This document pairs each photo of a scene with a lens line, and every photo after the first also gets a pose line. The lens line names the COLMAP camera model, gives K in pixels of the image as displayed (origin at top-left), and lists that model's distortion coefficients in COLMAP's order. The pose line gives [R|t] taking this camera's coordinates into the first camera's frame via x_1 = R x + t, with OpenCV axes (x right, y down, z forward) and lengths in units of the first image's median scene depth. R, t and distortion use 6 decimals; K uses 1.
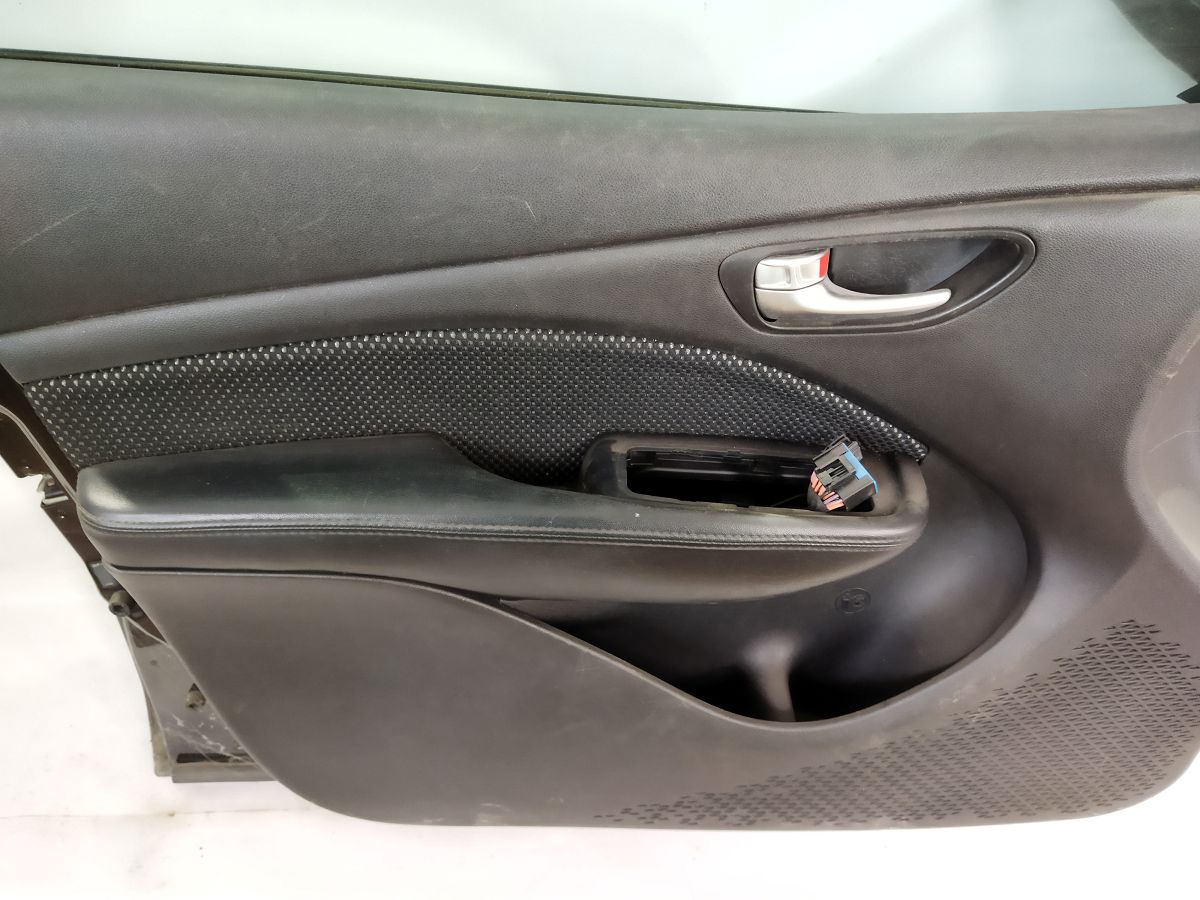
lens RADIAL K [[925.4, 0, 605.4], [0, 925.4, 449.1], [0, 0, 1]] dist [0.056009, -0.057499]
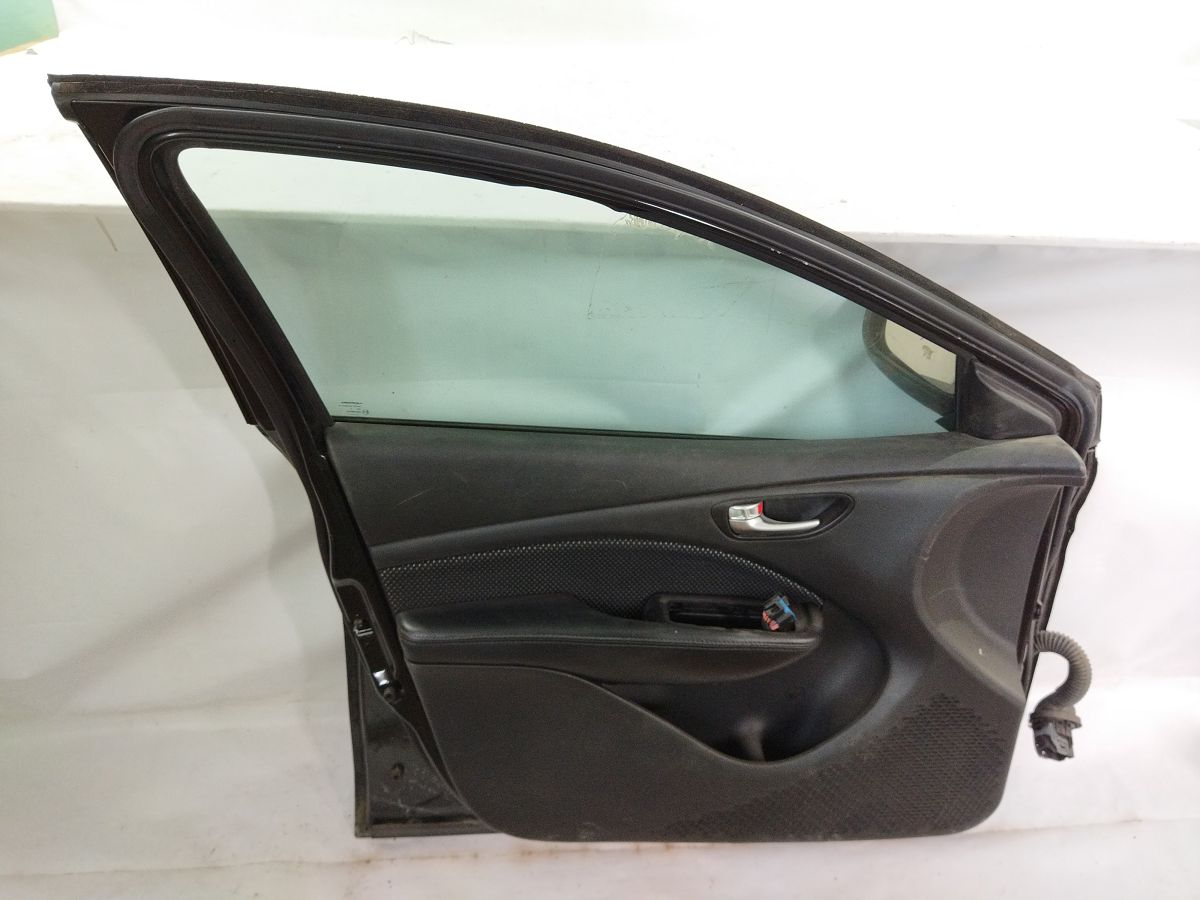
lens RADIAL K [[925.4, 0, 607.7], [0, 925.4, 420.9], [0, 0, 1]] dist [0.056009, -0.057499]
pose [[0.999897, -0.009679, 0.010616, -0.126759], [0.012035, 0.967885, -0.251104, 0.128819], [-0.007845, 0.251206, 0.967902, -1.030421]]
